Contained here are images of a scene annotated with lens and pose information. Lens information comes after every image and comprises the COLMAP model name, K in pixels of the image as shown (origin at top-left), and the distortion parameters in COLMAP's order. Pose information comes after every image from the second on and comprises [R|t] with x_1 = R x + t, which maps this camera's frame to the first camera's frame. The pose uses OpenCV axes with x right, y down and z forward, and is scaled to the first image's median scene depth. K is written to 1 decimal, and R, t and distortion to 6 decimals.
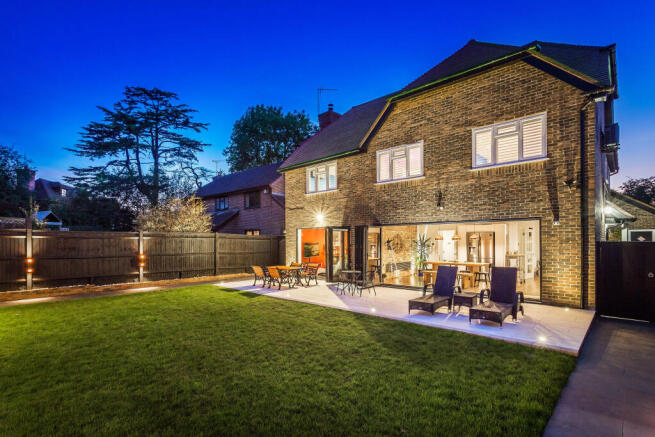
lens RADIAL K [[324.5, 0, 312.0], [0, 324.5, 237.0], [0, 0, 1]] dist [0.002077, 0.000122]
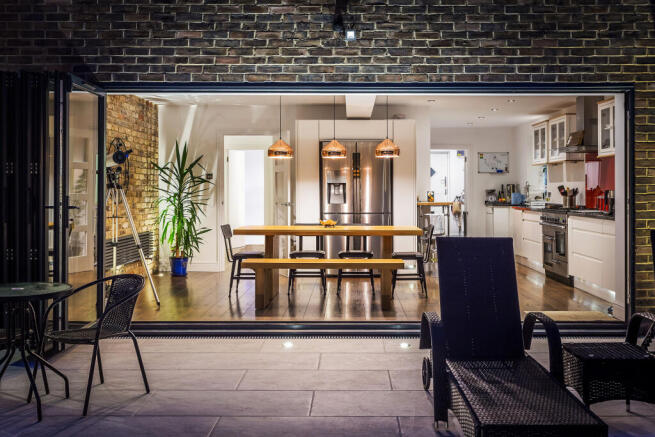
lens RADIAL K [[691.1, 0, 327.7], [0, 691.1, 217.7], [0, 0, 1]] dist [0.029927, 0.000000]
pose [[0.732882, -0.020018, 0.680061, -0.025710], [-0.016769, 0.998732, 0.047470, 0.038134], [-0.680149, -0.046193, 0.731617, 0.520928]]
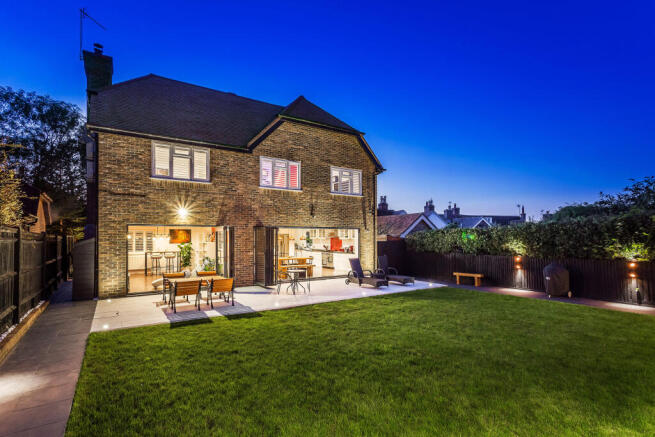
lens RADIAL K [[324.5, 0, 323.8], [0, 324.5, 239.0], [0, 0, 1]] dist [0.002077, 0.000122]
pose [[0.215364, 0.001470, 0.976533, -0.842051], [-0.007154, 0.999974, 0.000073, 0.002240], [-0.976508, -0.007001, 0.215369, 0.618744]]
